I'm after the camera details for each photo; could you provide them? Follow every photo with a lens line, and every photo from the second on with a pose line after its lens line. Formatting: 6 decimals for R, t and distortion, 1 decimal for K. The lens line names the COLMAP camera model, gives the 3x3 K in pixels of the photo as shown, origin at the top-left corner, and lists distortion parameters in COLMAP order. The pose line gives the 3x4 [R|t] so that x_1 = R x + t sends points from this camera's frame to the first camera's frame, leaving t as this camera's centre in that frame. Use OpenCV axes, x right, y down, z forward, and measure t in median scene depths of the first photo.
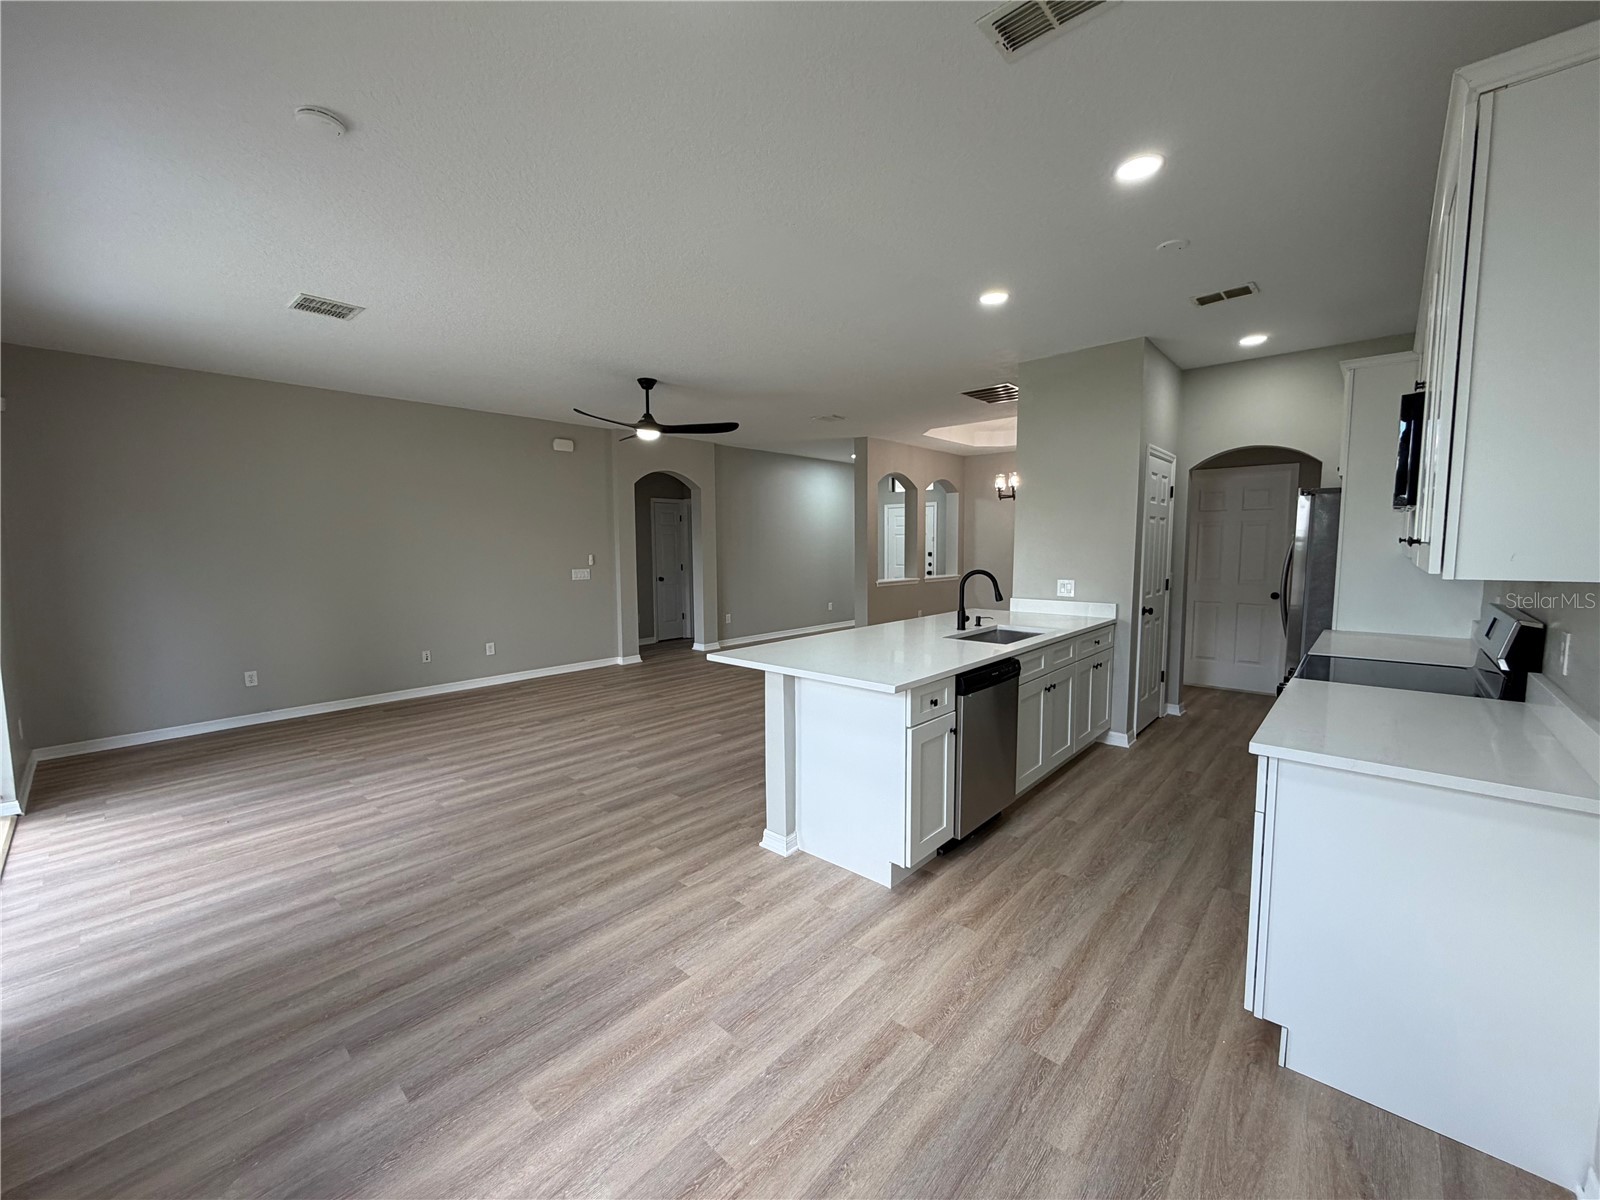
lens RADIAL K [[639.4, 0, 794.0], [0, 639.4, 598.7], [0, 0, 1]] dist [-0.000220, 0.000516]
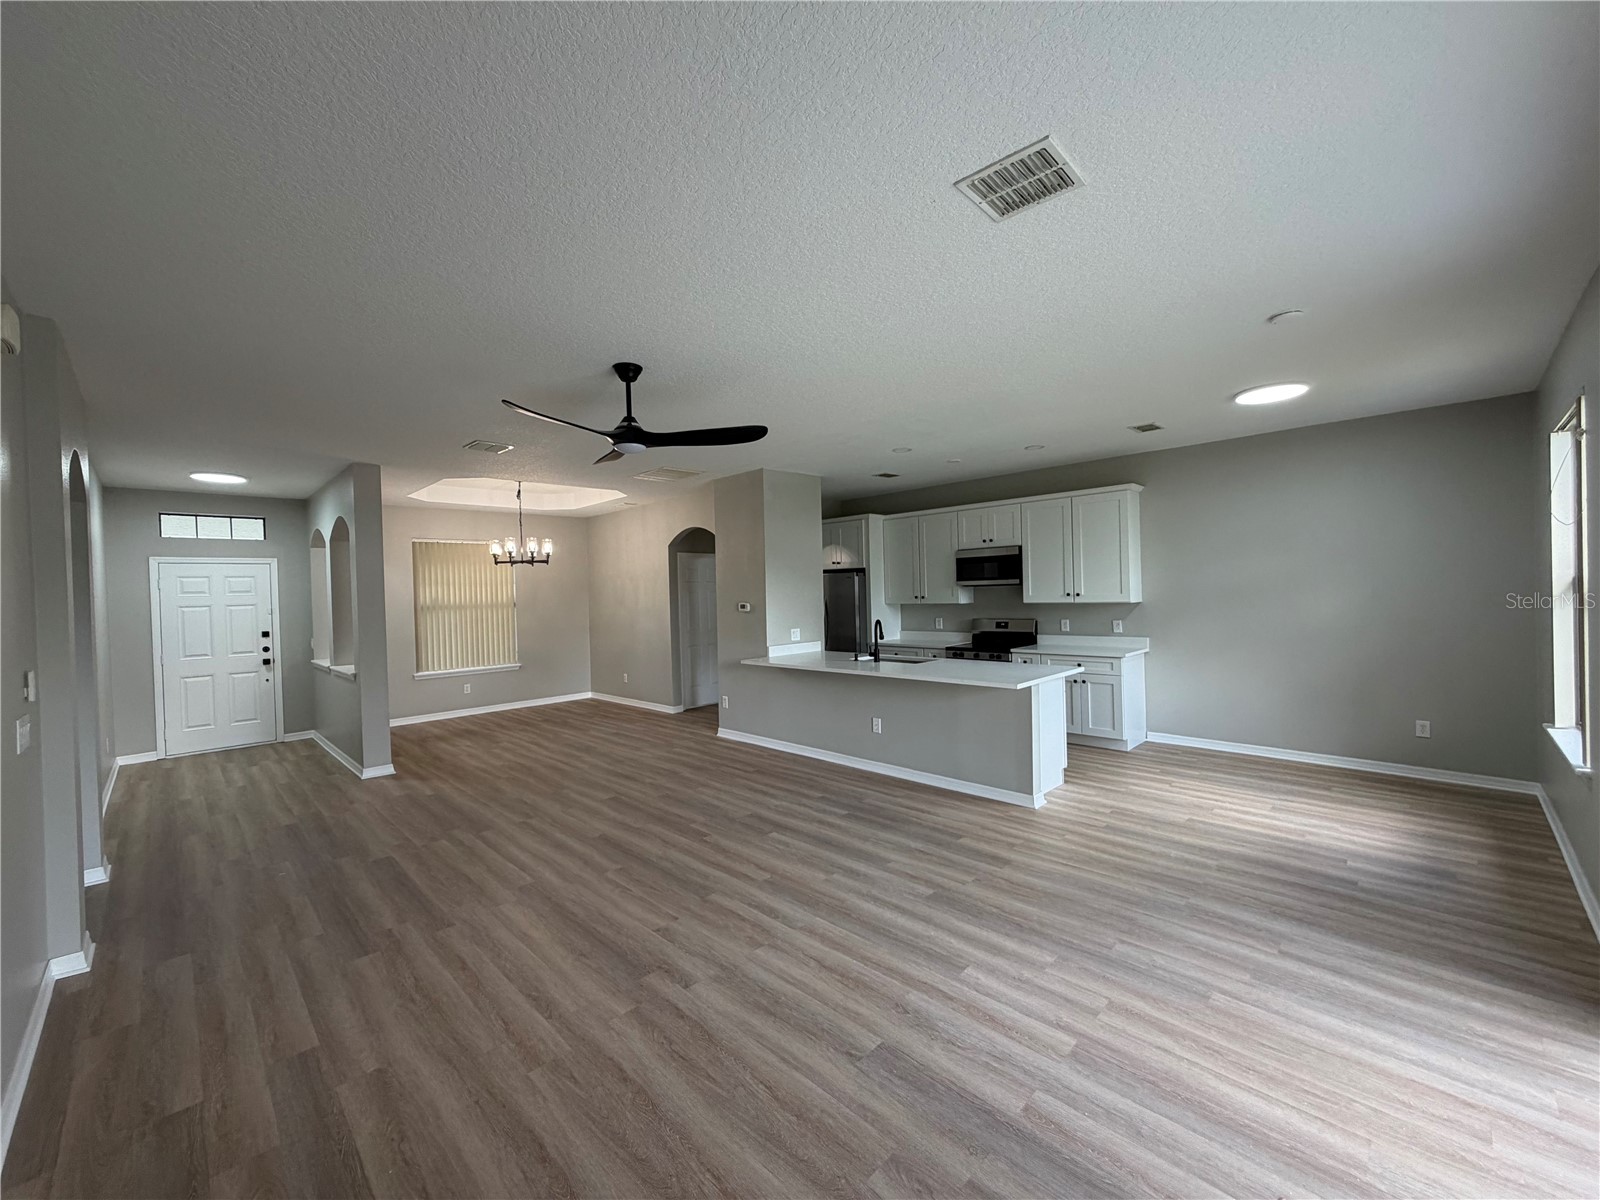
lens RADIAL K [[639.4, 0, 794.5], [0, 639.4, 596.7], [0, 0, 1]] dist [-0.000220, 0.000516]
pose [[0.050317, 0.000083, 0.998733, -1.256860], [0.115678, 0.993269, -0.005911, -0.117203], [-0.992012, 0.115829, 0.049969, 1.172186]]
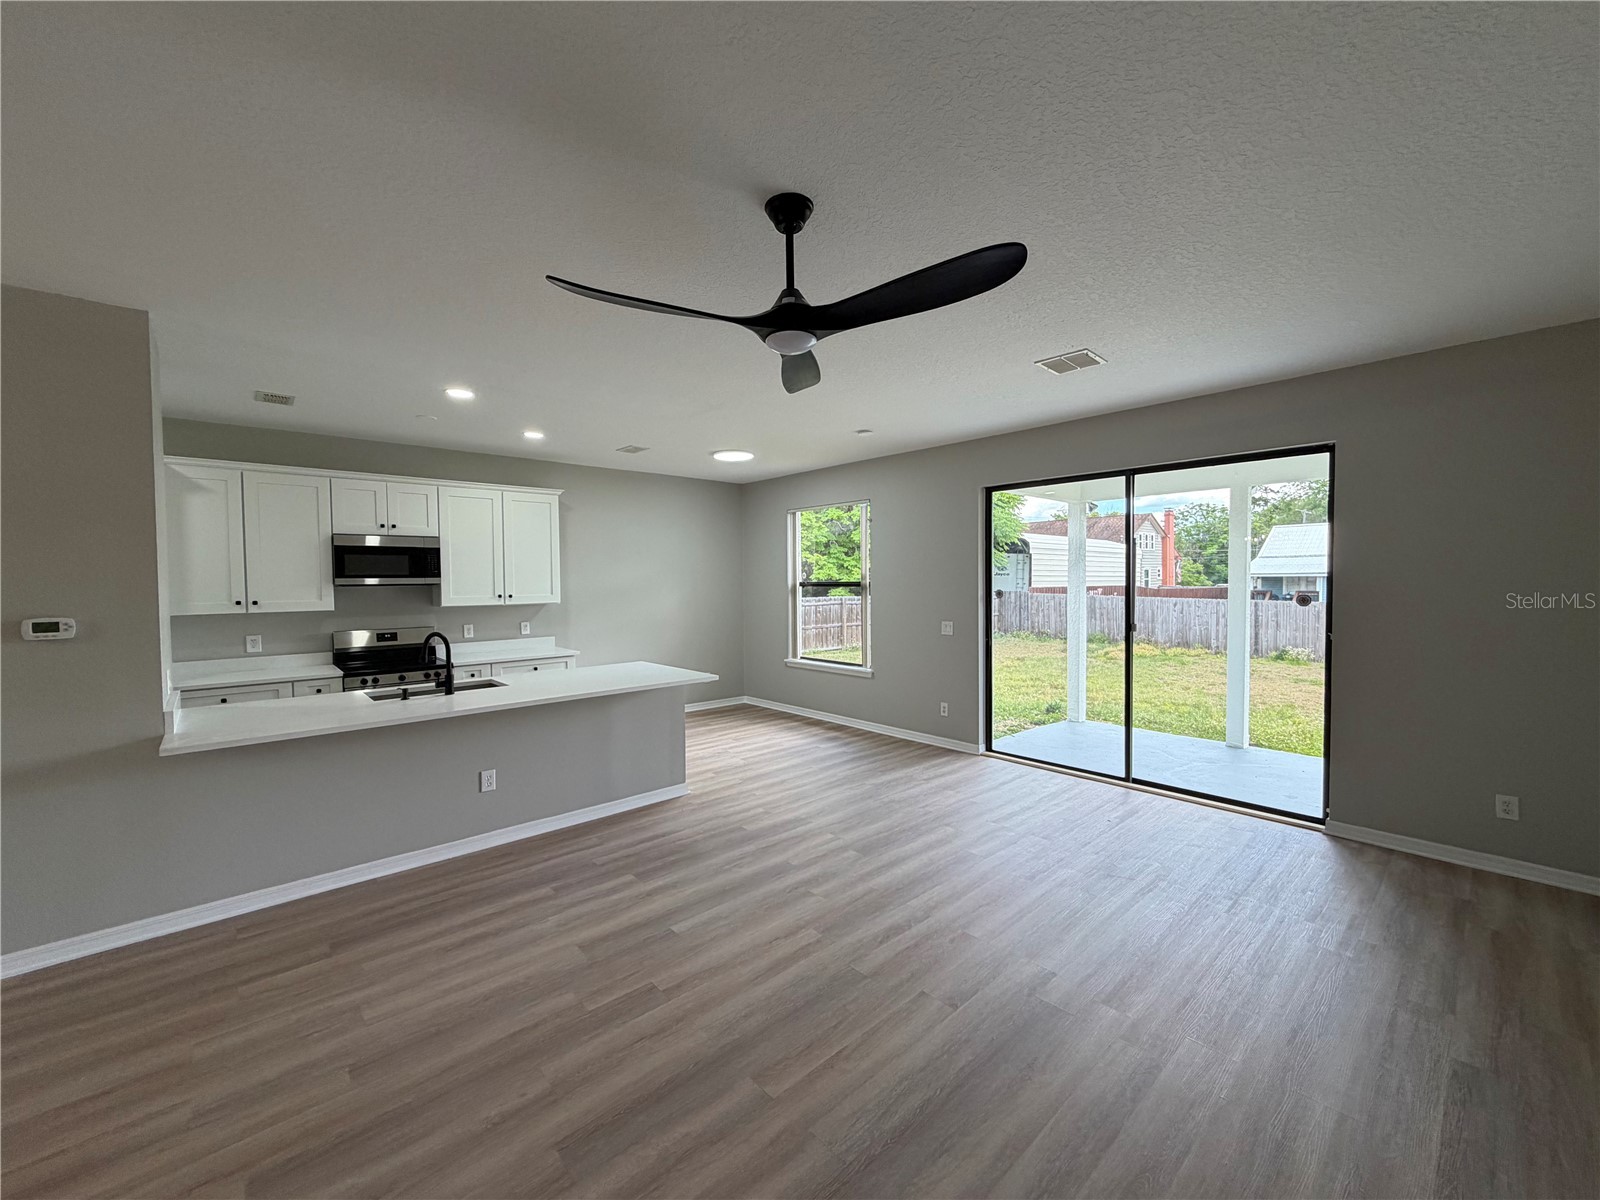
lens RADIAL K [[639.4, 0, 793.4], [0, 639.4, 599.2], [0, 0, 1]] dist [-0.000220, 0.000516]
pose [[-0.994694, 0.015326, 0.101733, -0.383474], [0.027592, 0.992356, 0.120284, -0.210924], [-0.099112, 0.122453, -0.987513, 2.022589]]
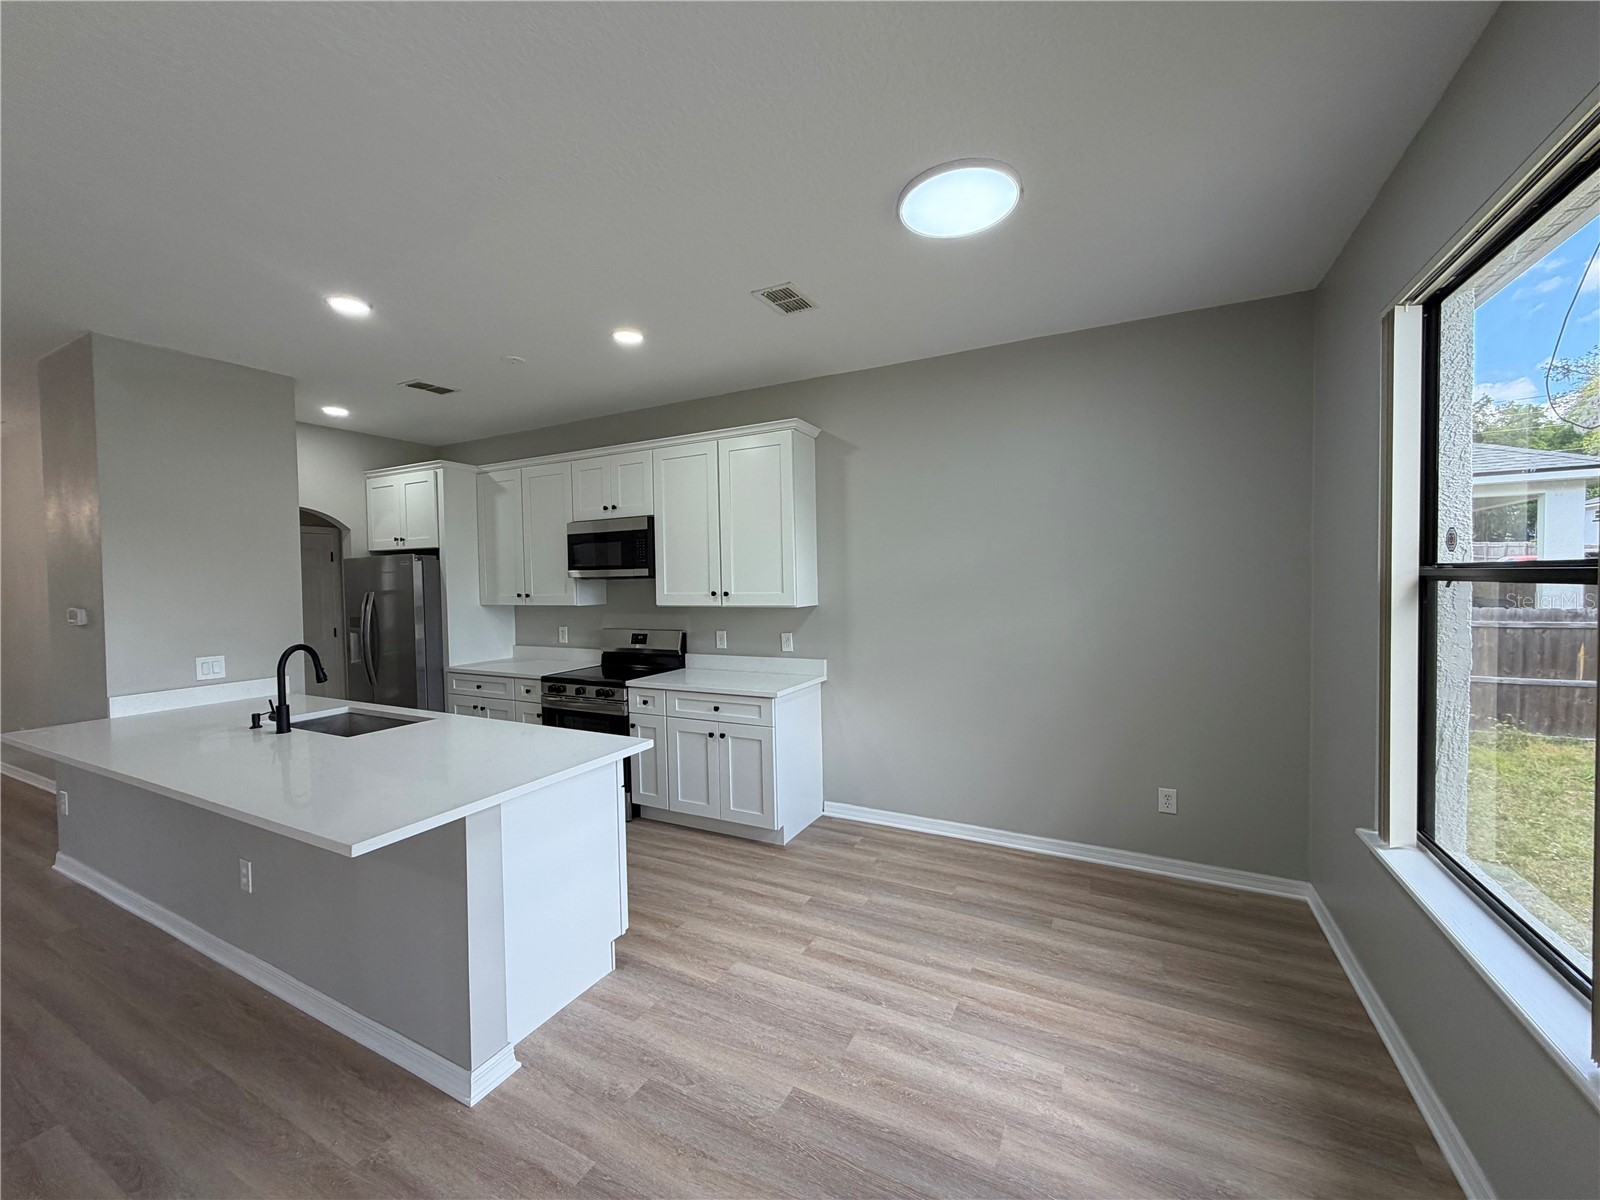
lens RADIAL K [[639.4, 0, 794.8], [0, 639.4, 596.8], [0, 0, 1]] dist [-0.000220, 0.000516]
pose [[-0.254980, -0.013053, 0.966858, -0.591583], [0.105887, 0.993519, 0.041337, -0.072910], [-0.961131, 0.112918, -0.251945, 0.667165]]
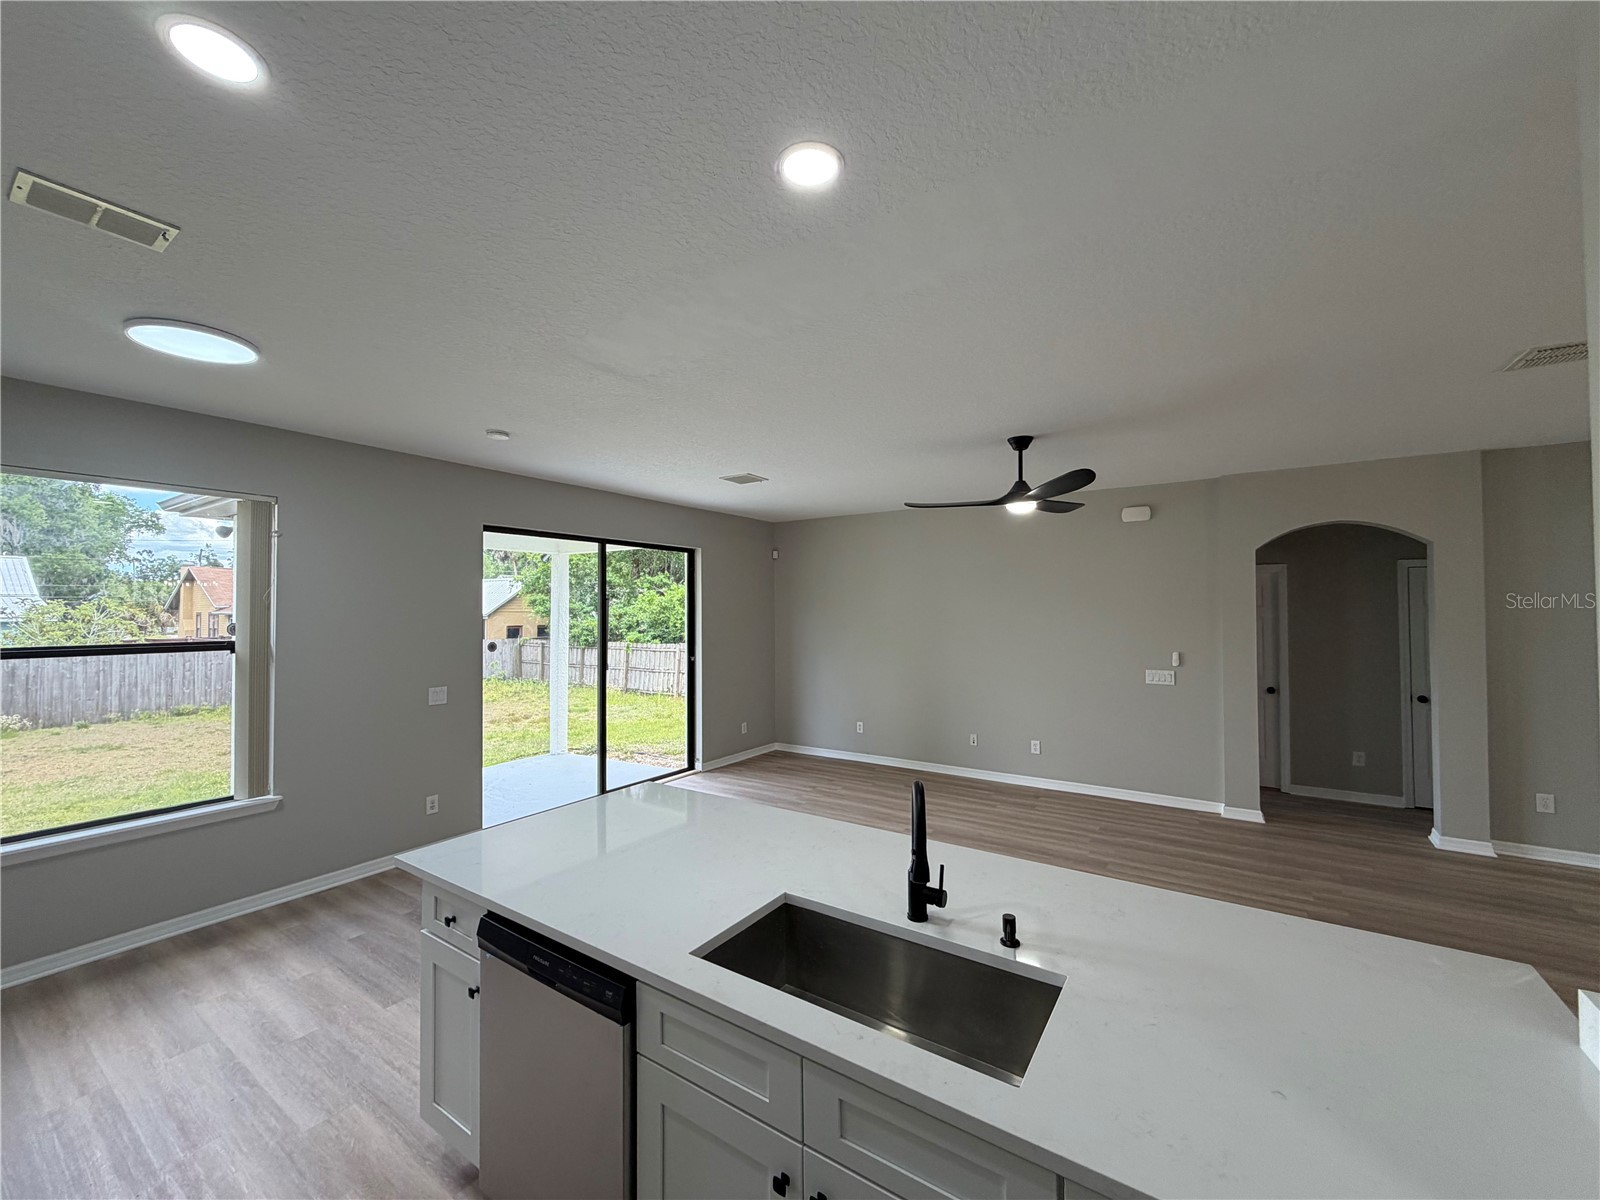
lens RADIAL K [[639.4, 0, 795.4], [0, 639.4, 598.7], [0, 0, 1]] dist [-0.000220, 0.000516]
pose [[0.141525, -0.013375, -0.989844, 0.711984], [-0.083630, 0.996173, -0.025418, -0.149681], [0.986396, 0.086378, 0.139865, 0.906110]]
